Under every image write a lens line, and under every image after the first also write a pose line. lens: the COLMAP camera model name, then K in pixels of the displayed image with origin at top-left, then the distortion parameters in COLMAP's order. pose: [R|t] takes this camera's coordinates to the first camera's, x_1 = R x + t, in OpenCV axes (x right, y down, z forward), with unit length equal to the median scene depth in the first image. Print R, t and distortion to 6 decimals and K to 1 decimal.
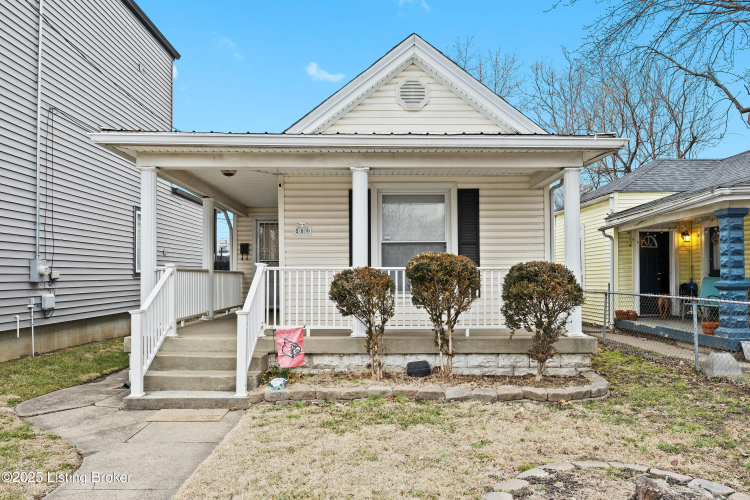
lens RADIAL K [[575.1, 0, 375.0], [0, 575.1, 250.0], [0, 0, 1]] dist [-0.003864, -0.002311]
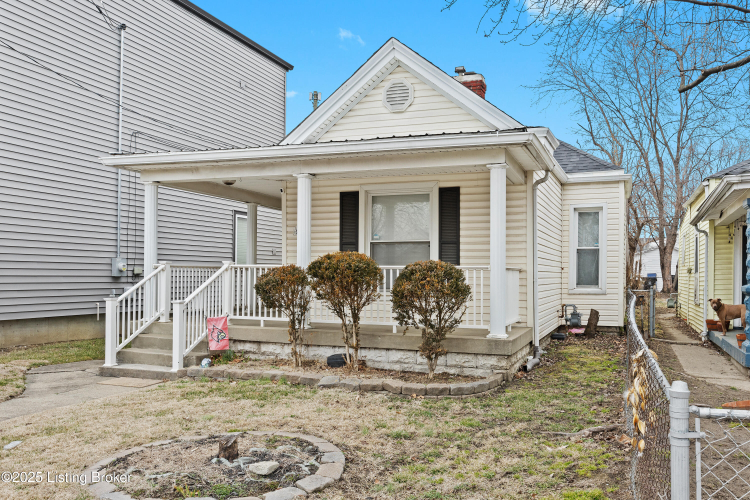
lens RADIAL K [[636.8, 0, 397.3], [0, 636.8, 251.6], [0, 0, 1]] dist [-0.008756, -0.003161]
pose [[0.932719, -0.002379, -0.360596, 0.574458], [0.004123, 0.999983, 0.004068, -0.000462], [0.360580, -0.005281, 0.932713, -0.064229]]
